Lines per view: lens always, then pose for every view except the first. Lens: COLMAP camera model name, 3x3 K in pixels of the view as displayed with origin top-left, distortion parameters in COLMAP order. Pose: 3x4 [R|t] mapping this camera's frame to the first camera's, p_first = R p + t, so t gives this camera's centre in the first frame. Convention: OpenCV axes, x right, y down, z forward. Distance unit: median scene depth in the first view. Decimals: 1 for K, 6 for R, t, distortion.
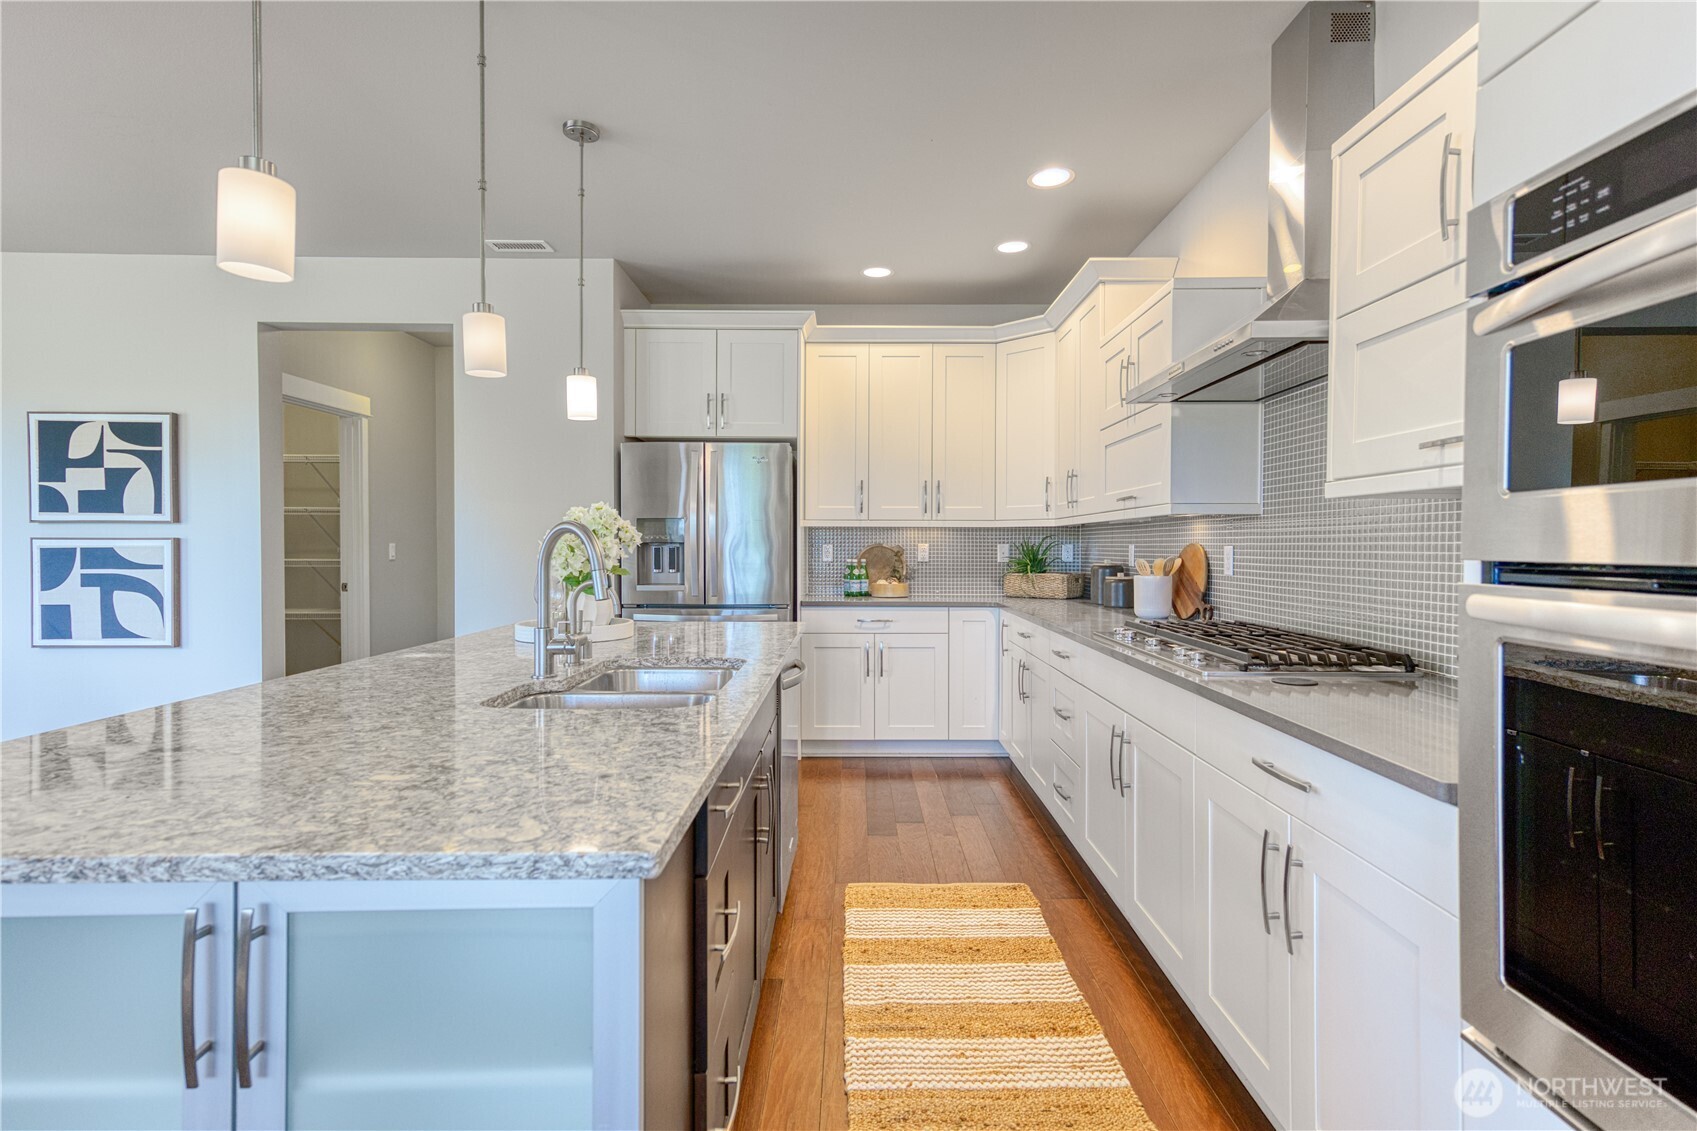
lens RADIAL K [[809.3, 0, 850.3], [0, 809.3, 557.7], [0, 0, 1]] dist [0.014204, 0.000512]
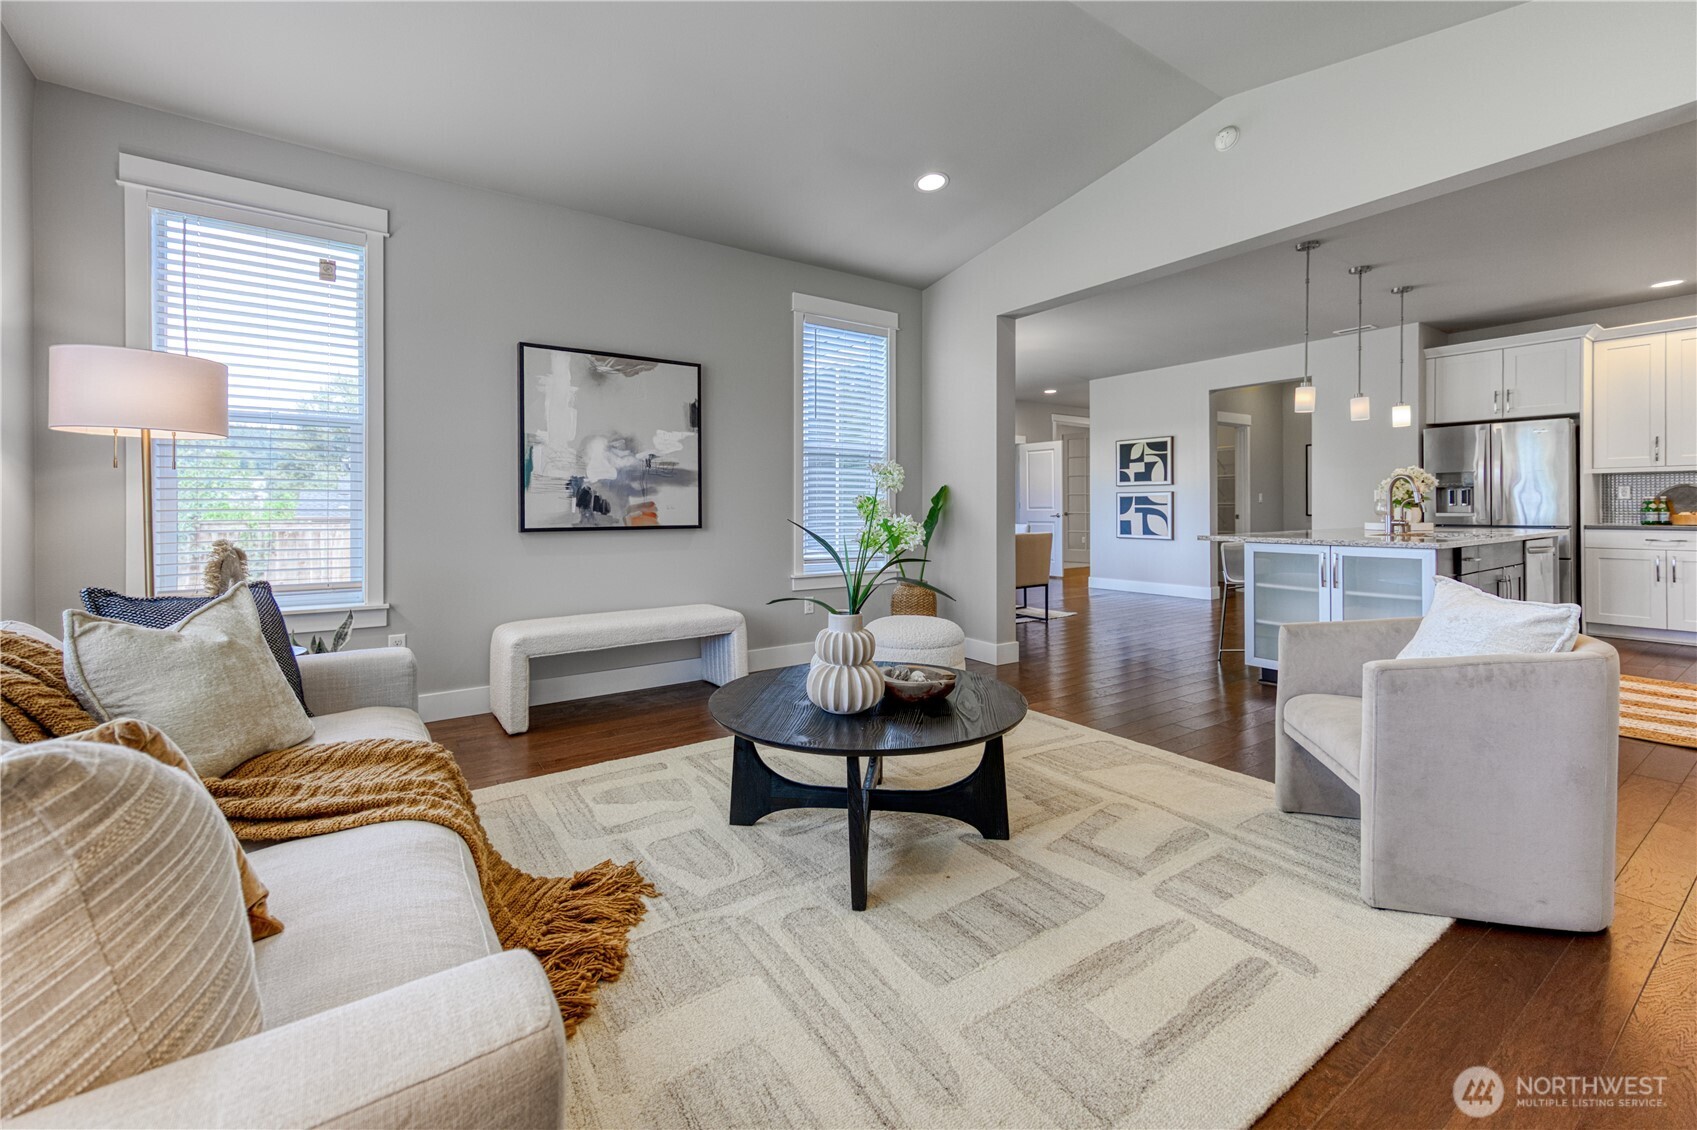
lens RADIAL K [[689.6, 0, 843.1], [0, 689.6, 506.9], [0, 0, 1]] dist [0.017925, 0.000165]
pose [[0.570124, -0.005077, -0.821543, 0.225000], [-0.006774, 0.999918, -0.010880, 0.045542], [0.821531, 0.011768, 0.570043, -0.834843]]
